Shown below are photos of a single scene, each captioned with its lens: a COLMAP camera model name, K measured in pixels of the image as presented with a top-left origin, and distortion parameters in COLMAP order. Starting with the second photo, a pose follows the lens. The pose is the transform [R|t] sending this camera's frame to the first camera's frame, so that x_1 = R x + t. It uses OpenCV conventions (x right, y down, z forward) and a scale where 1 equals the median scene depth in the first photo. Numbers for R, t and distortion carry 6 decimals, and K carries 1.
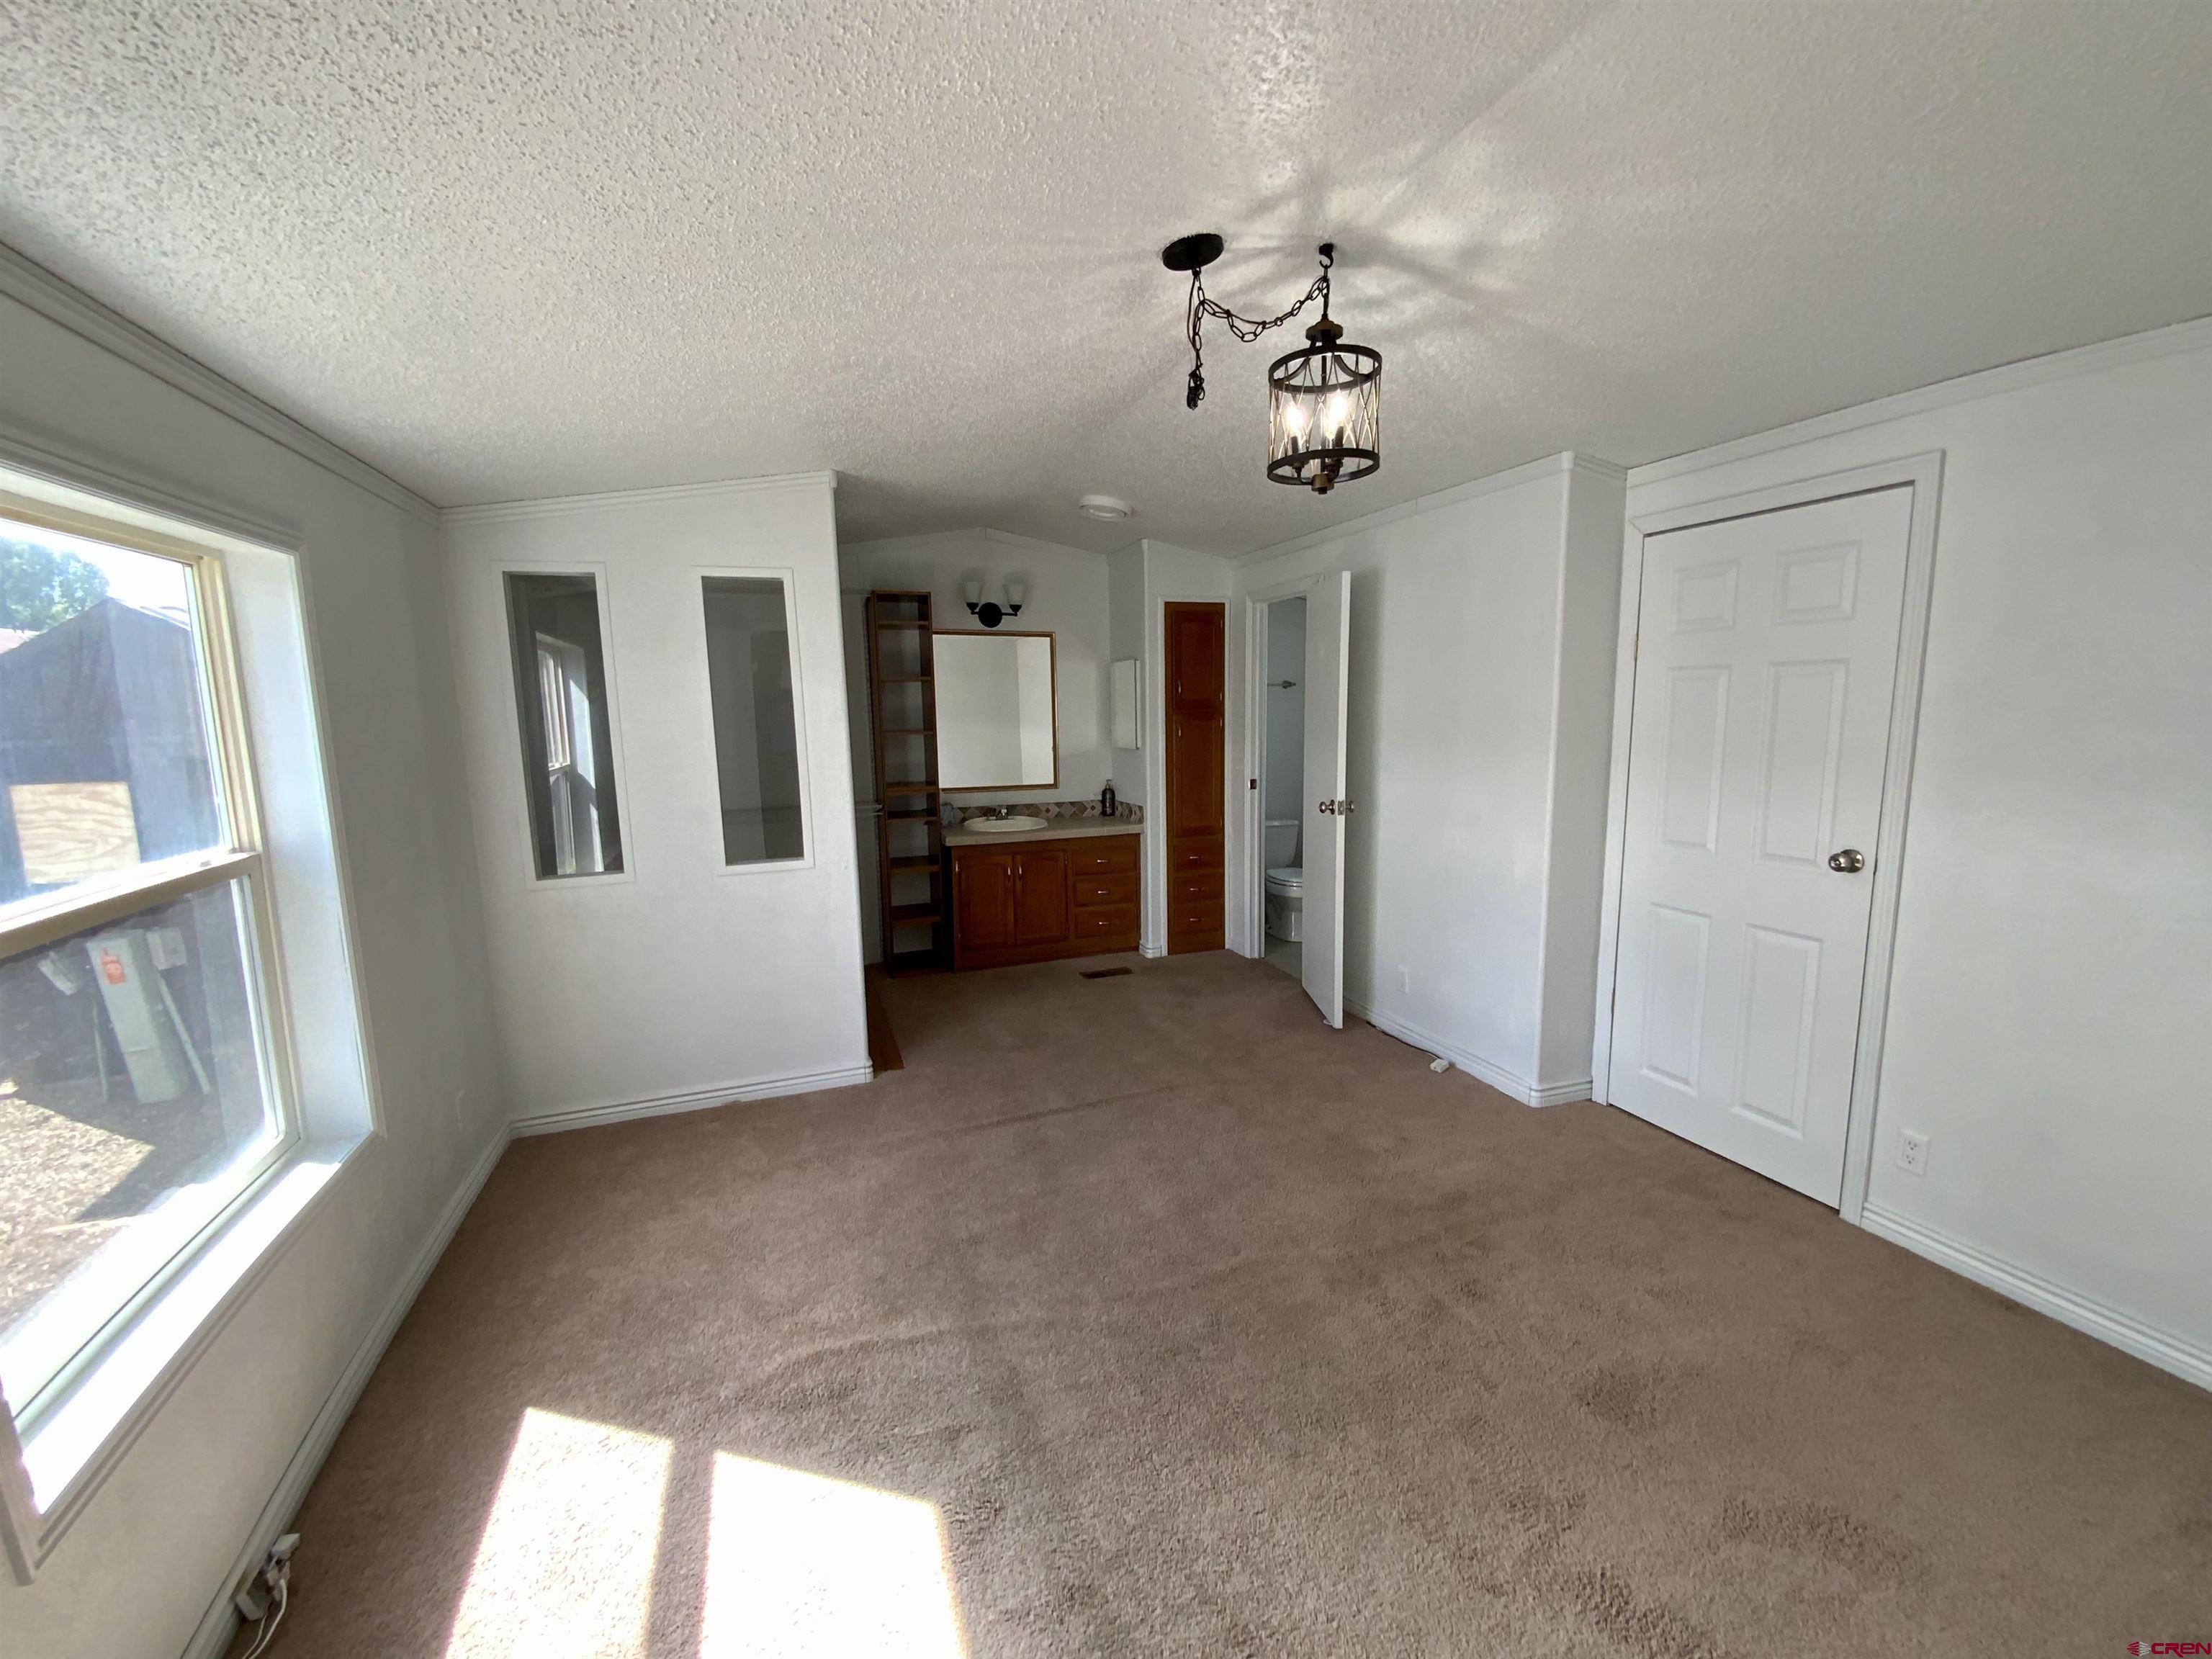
lens RADIAL K [[890.8, 0, 1106.0], [0, 890.8, 829.5], [0, 0, 1]] dist [0.034097, -0.025286]
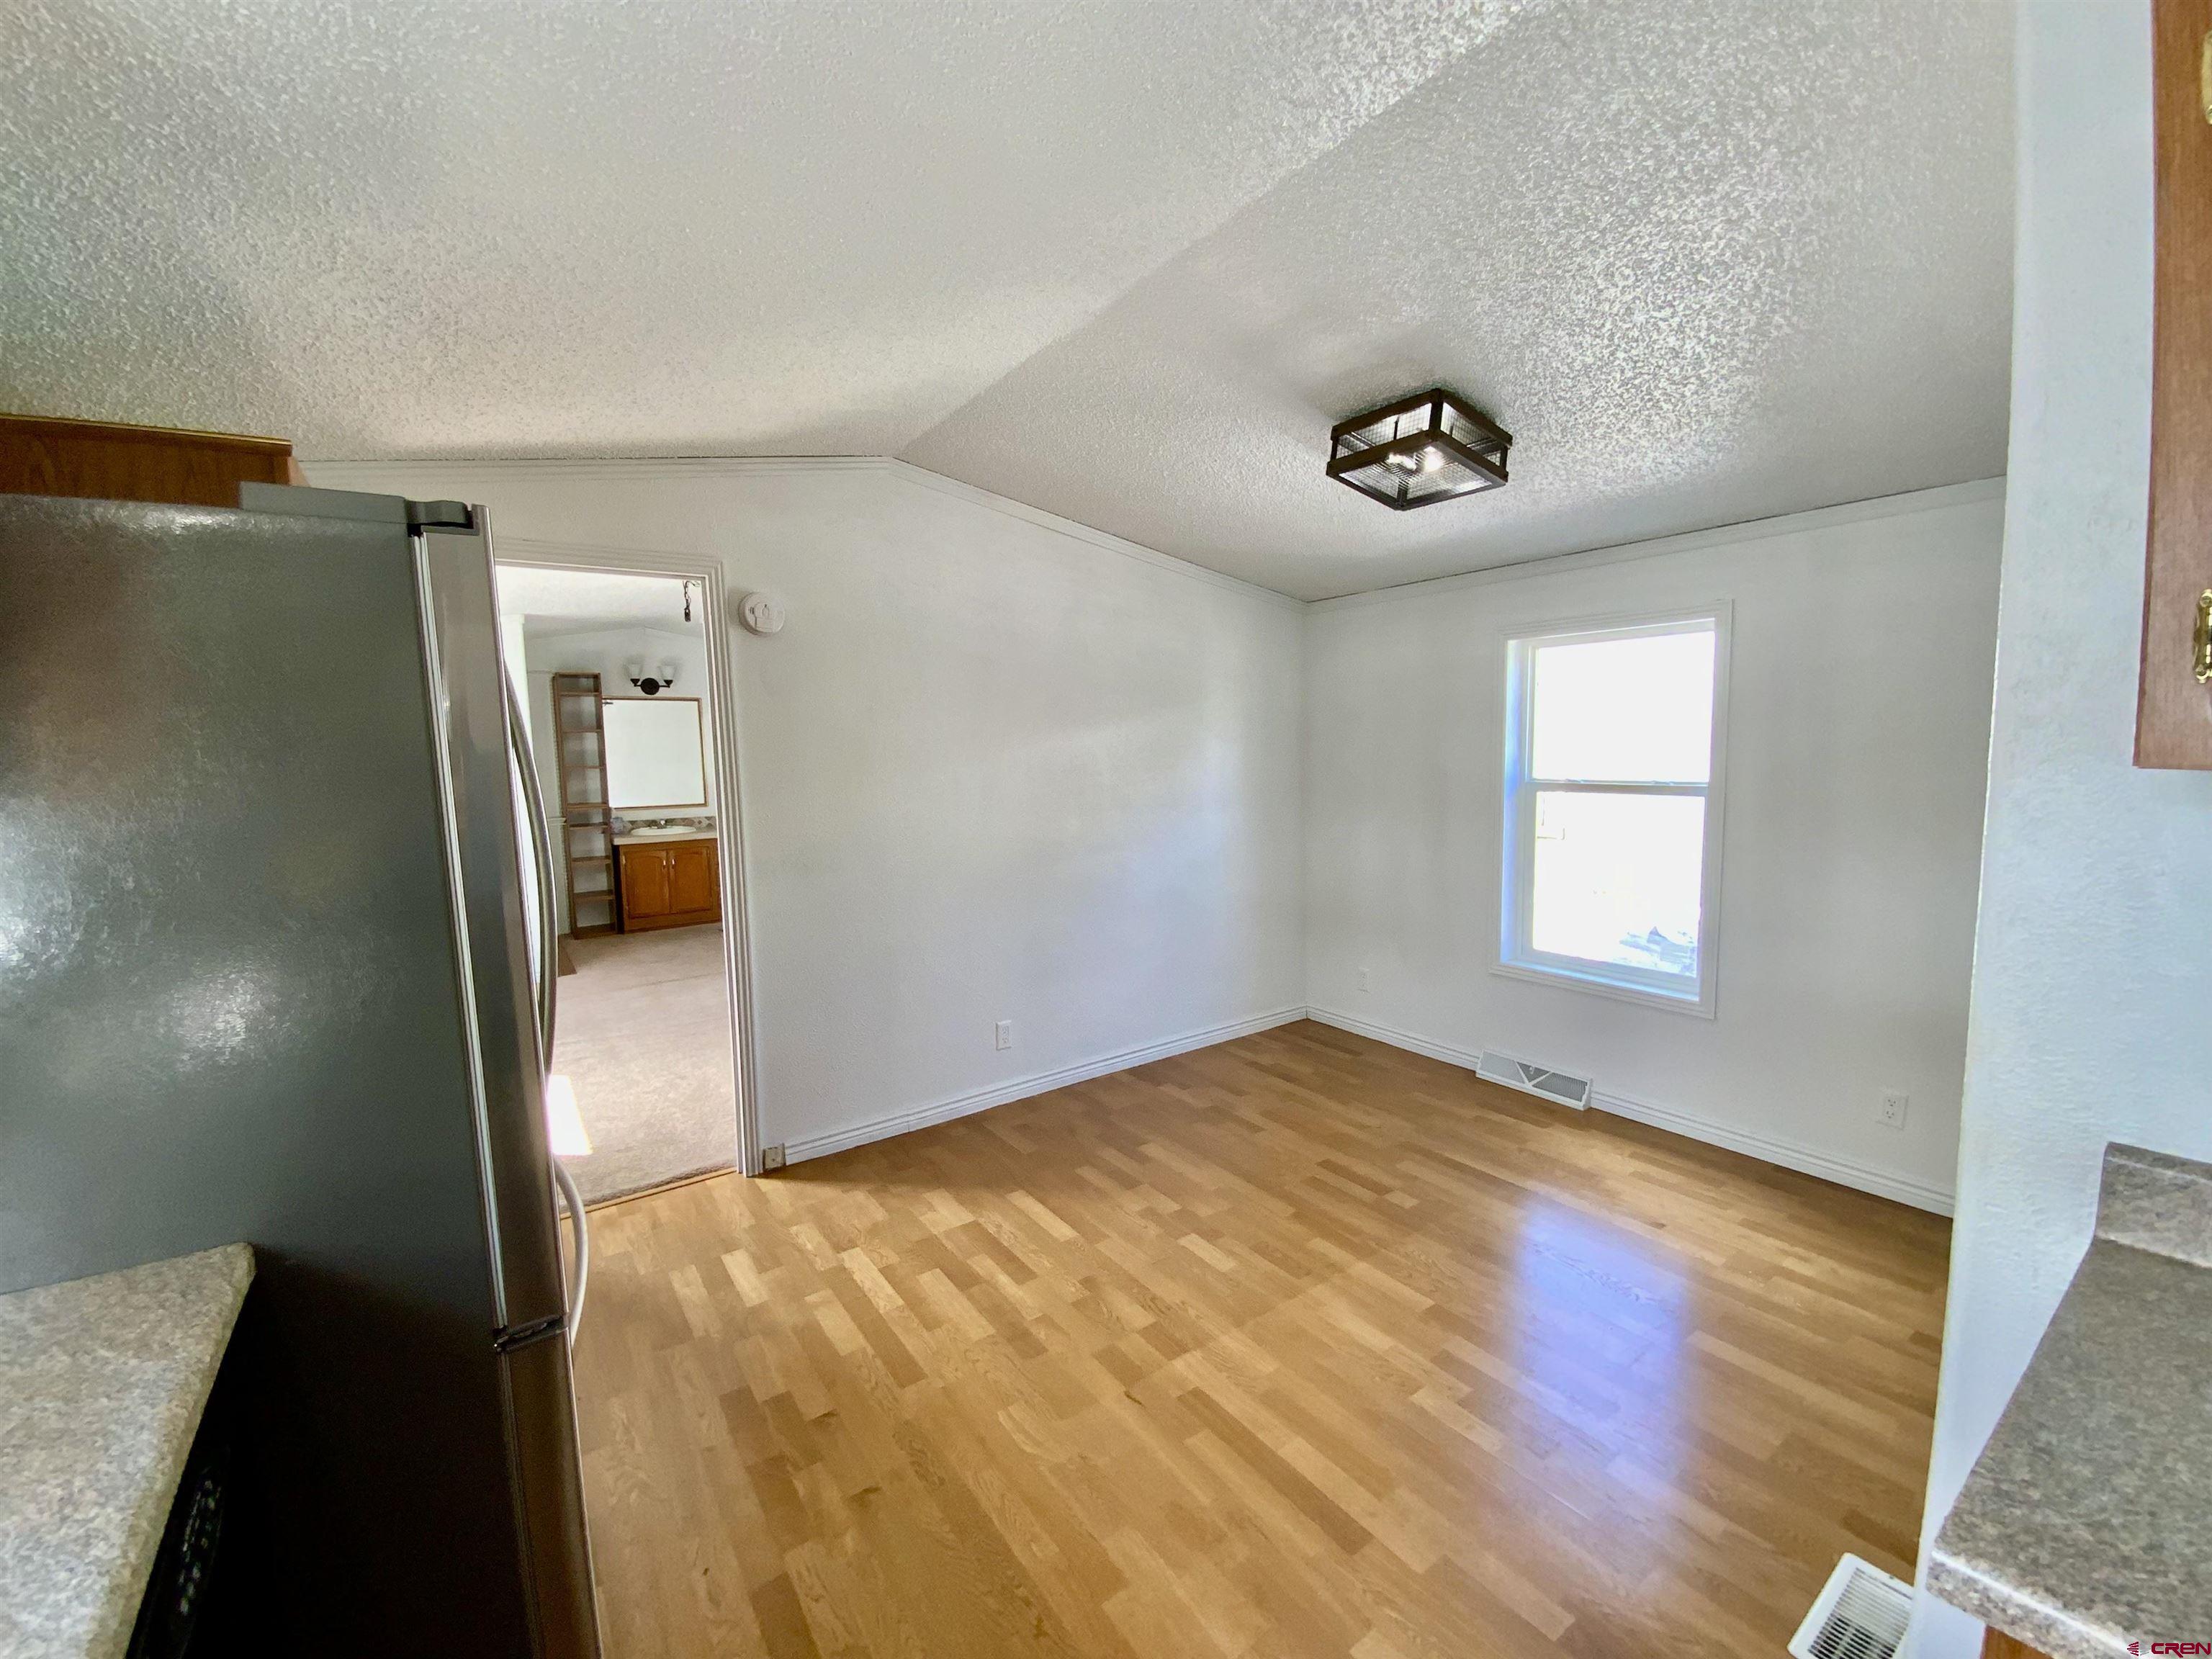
lens RADIAL K [[906.5, 0, 1106.0], [0, 906.5, 829.5], [0, 0, 1]] dist [0.001002, 0.000125]
pose [[0.968066, -0.028675, 0.249049, 0.221305], [0.040634, 0.998248, -0.043010, 0.086298], [-0.247379, 0.051756, 0.967535, -0.611444]]
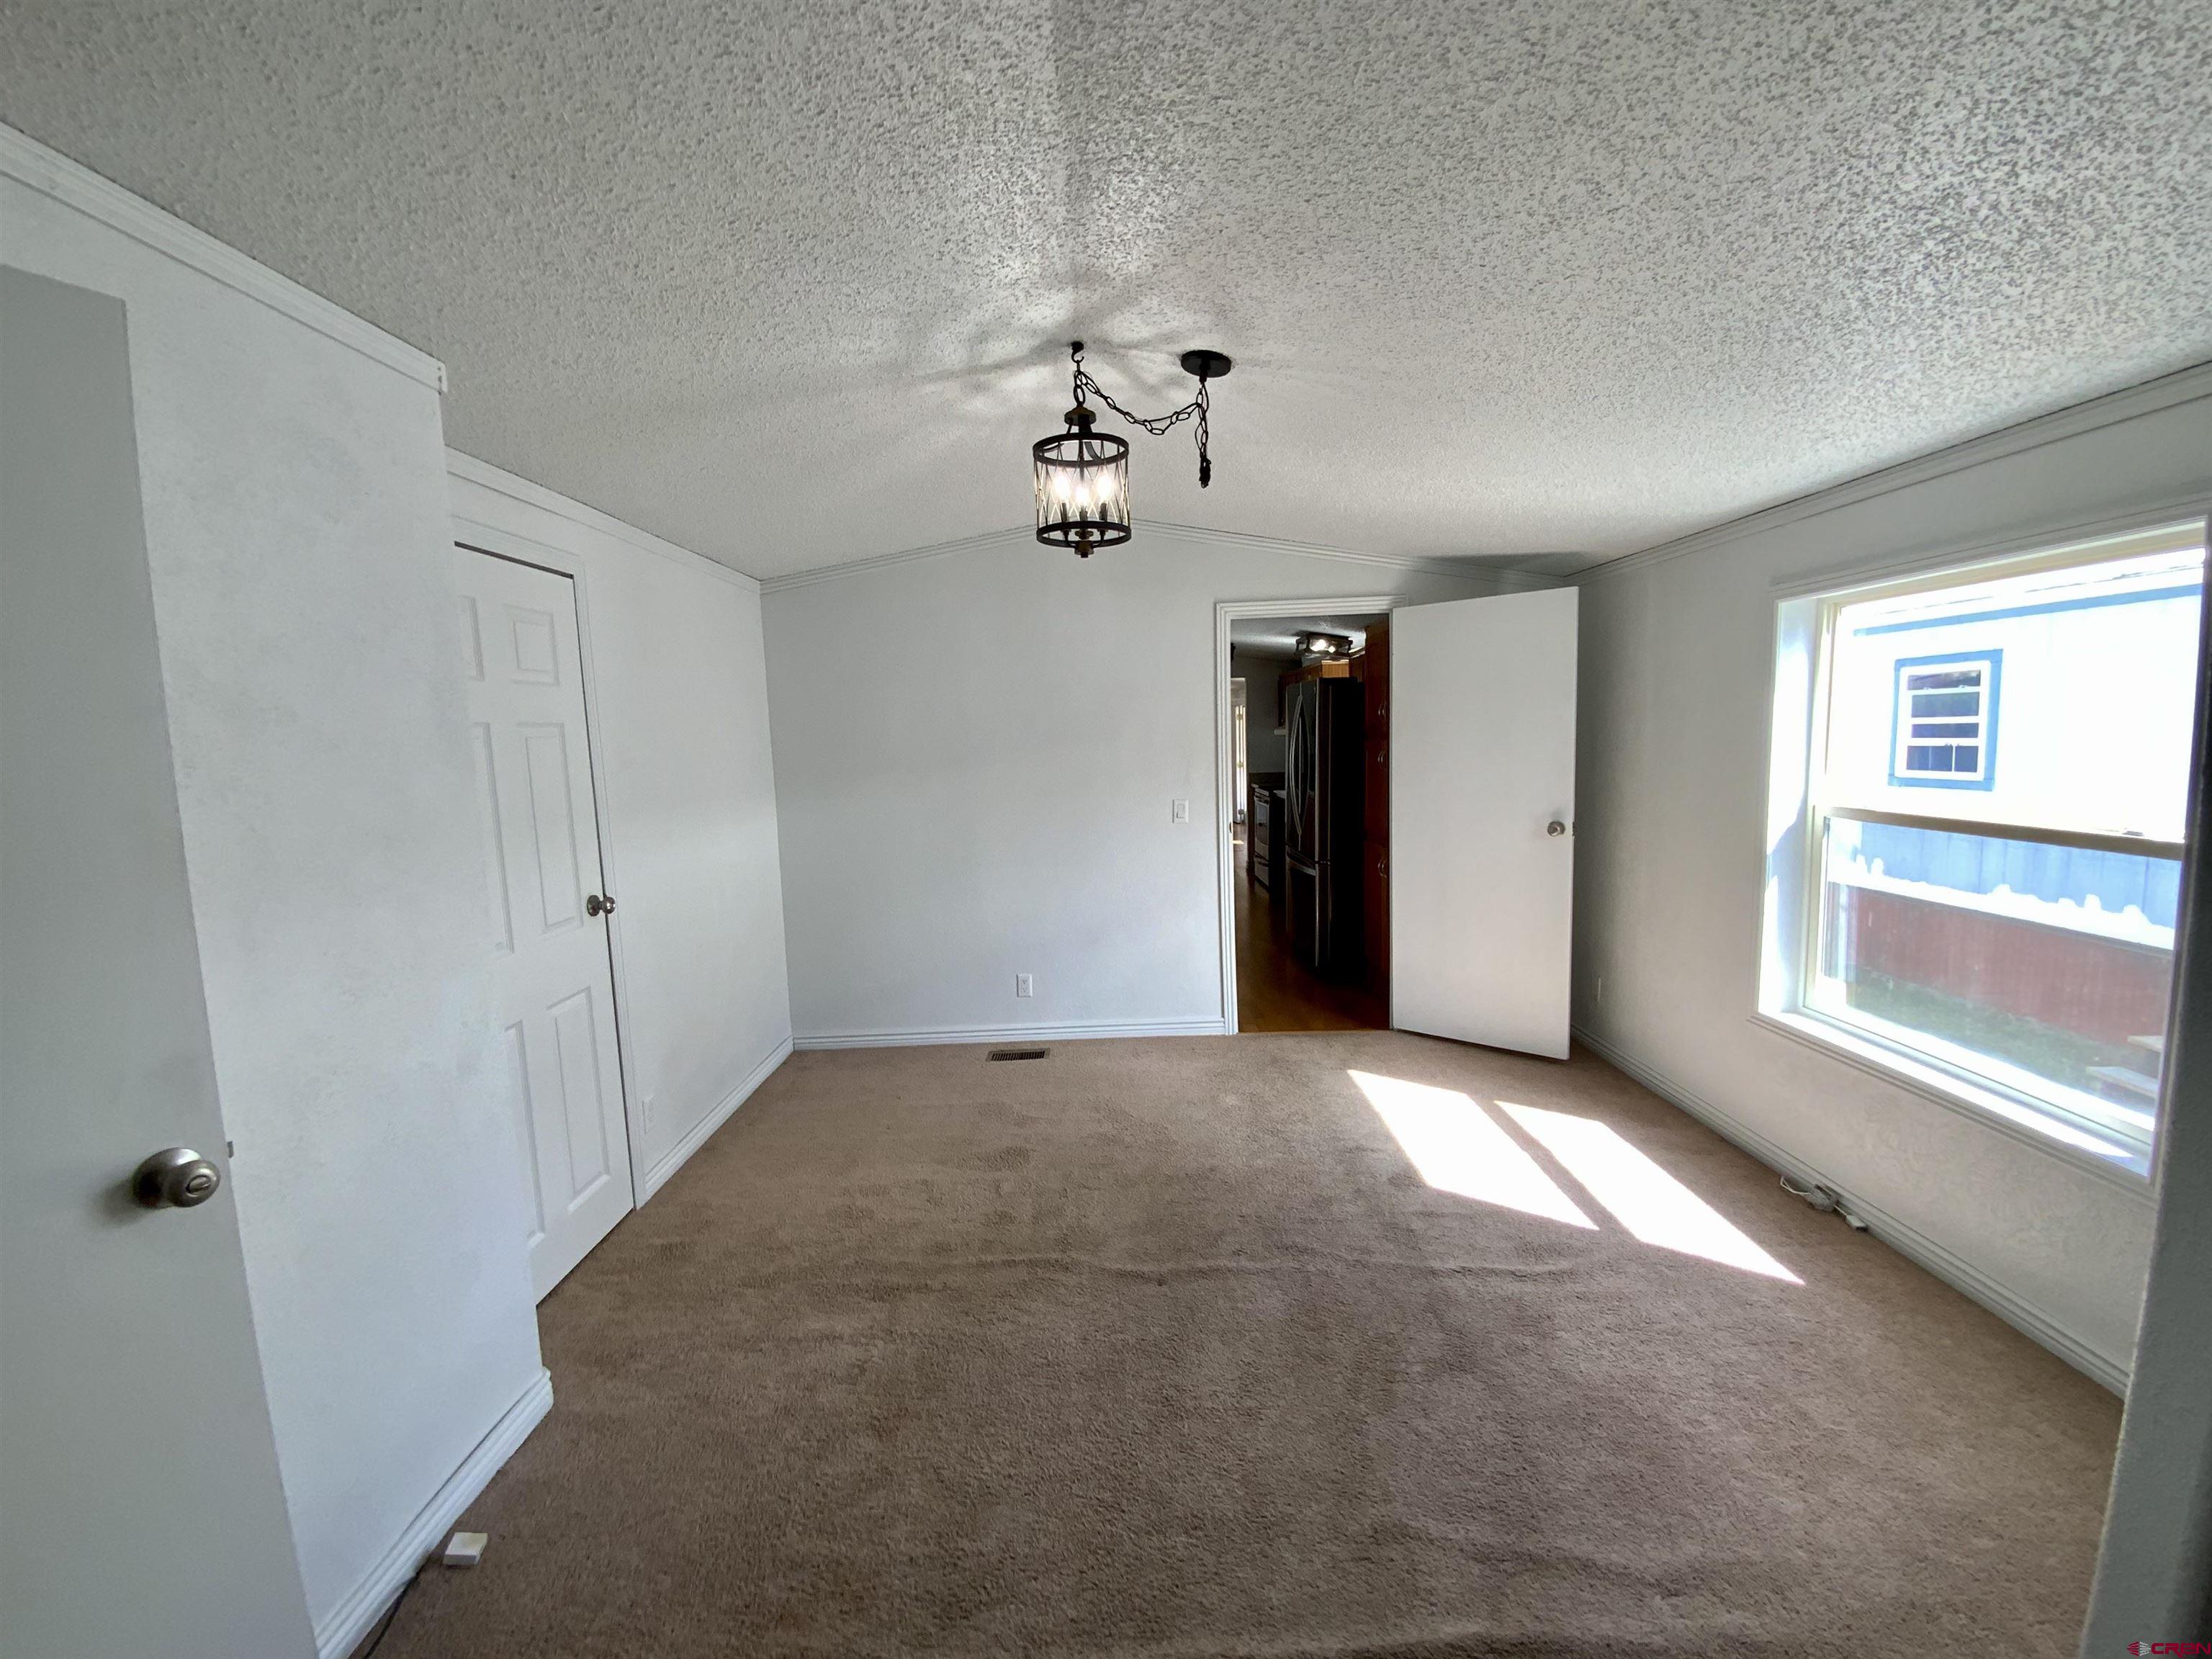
lens RADIAL K [[890.8, 0, 1106.0], [0, 890.8, 829.5], [0, 0, 1]] dist [0.034097, -0.025286]
pose [[-0.935751, 0.007439, 0.352583, -0.074117], [0.093358, 0.969335, 0.227319, -0.121999], [-0.340080, 0.245630, -0.907751, 0.872358]]
